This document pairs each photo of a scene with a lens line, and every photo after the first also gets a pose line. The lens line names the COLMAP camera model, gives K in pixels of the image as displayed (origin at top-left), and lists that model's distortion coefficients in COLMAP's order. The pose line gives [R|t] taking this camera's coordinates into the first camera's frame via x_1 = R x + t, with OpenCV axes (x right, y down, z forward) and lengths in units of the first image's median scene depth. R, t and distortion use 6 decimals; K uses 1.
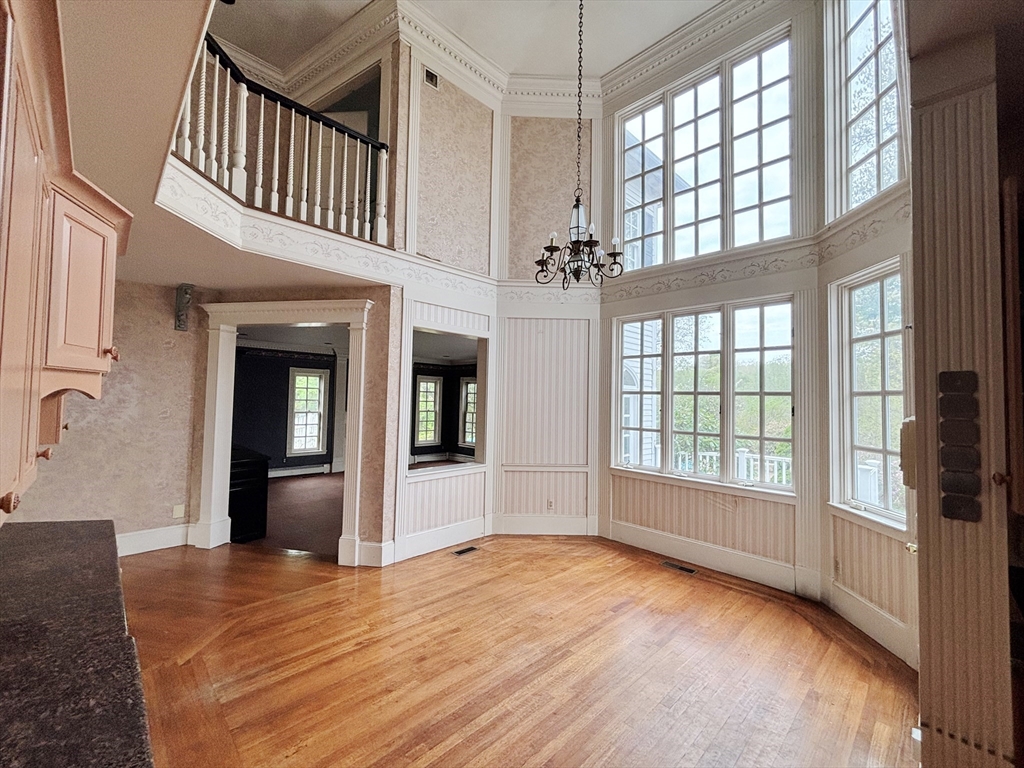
lens RADIAL K [[414.2, 0, 507.2], [0, 414.2, 384.0], [0, 0, 1]] dist [0.001382, -0.000304]
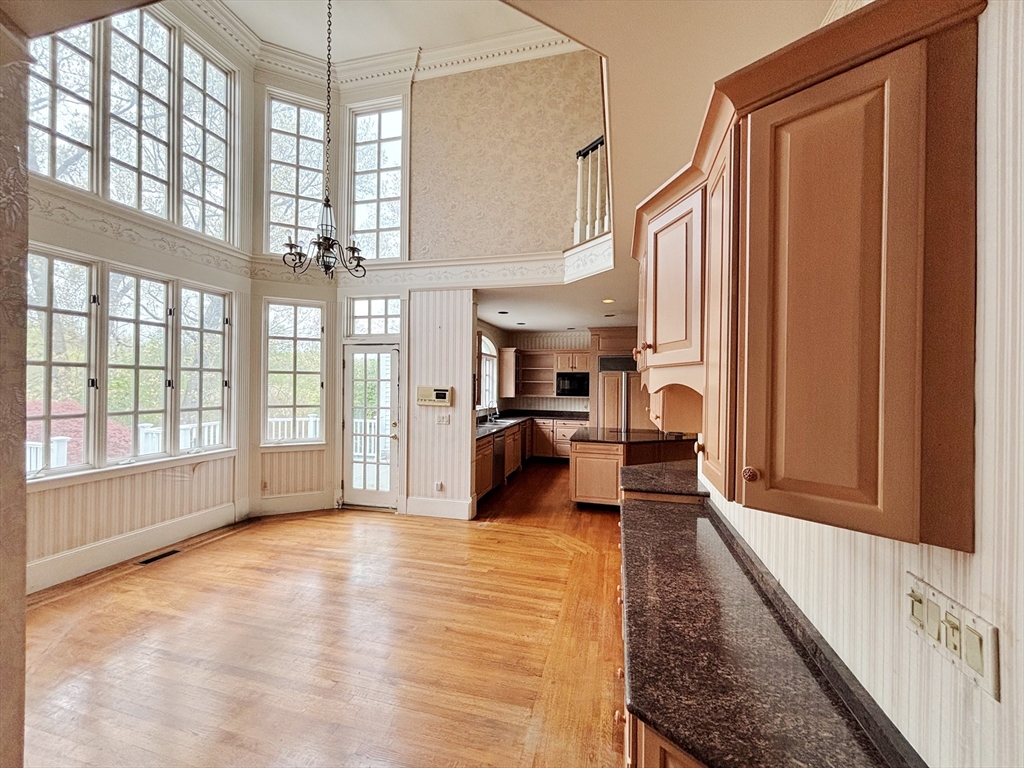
lens RADIAL K [[414.2, 0, 512.1], [0, 414.2, 381.7], [0, 0, 1]] dist [0.001382, -0.000304]
pose [[-0.516465, -0.027449, 0.855868, -0.781460], [-0.056022, 0.998428, -0.001785, 0.011118], [-0.854474, -0.048869, -0.517191, 0.840432]]
